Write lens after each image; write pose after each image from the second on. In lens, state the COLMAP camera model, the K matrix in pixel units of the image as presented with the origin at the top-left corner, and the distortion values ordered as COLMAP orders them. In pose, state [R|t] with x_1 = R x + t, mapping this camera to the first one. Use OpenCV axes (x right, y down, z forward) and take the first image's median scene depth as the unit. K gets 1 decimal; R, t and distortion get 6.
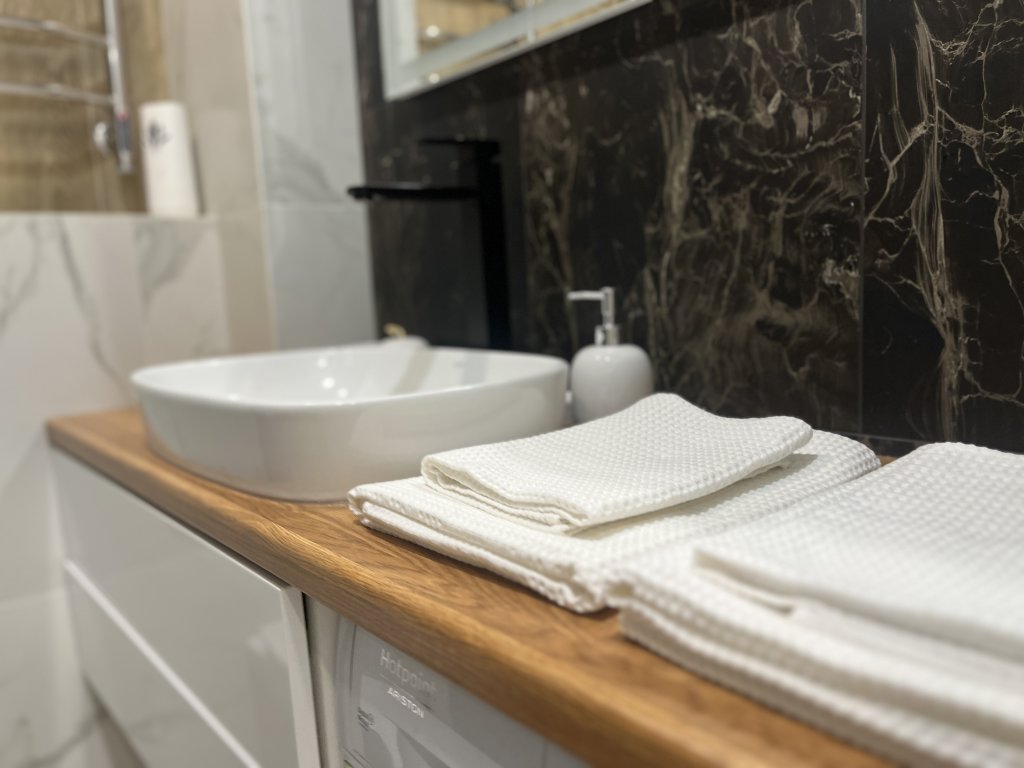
lens RADIAL K [[786.1, 0, 508.9], [0, 786.1, 389.2], [0, 0, 1]] dist [0.008455, -0.014951]
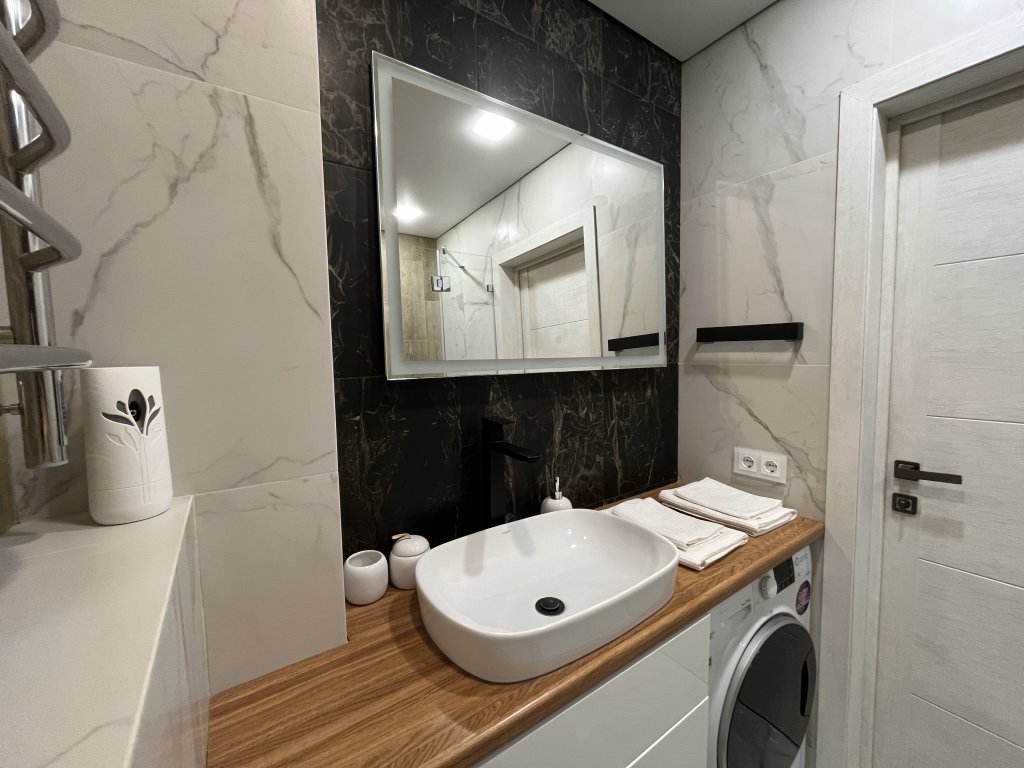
lens RADIAL K [[413.2, 0, 492.5], [0, 413.2, 386.2], [0, 0, 1]] dist [-0.000549, 0.000022]
pose [[0.112755, -0.024225, 0.993327, -1.366709], [0.152440, 0.988289, 0.006799, -0.508597], [-0.981860, 0.150657, 0.115128, 1.102521]]
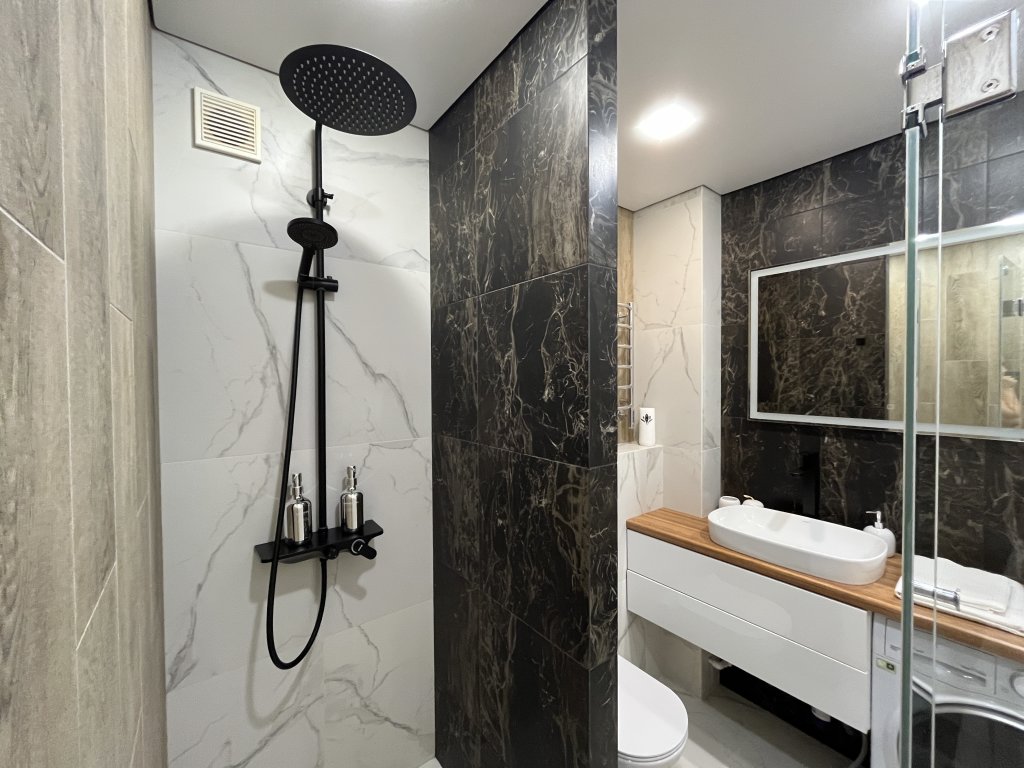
lens RADIAL K [[413.2, 0, 515.6], [0, 413.2, 383.8], [0, 0, 1]] dist [-0.000549, 0.000022]
pose [[0.997729, 0.043496, -0.051436, -1.500441], [-0.049294, 0.991857, -0.117428, -0.422621], [0.045909, 0.119697, 0.991748, -0.993873]]
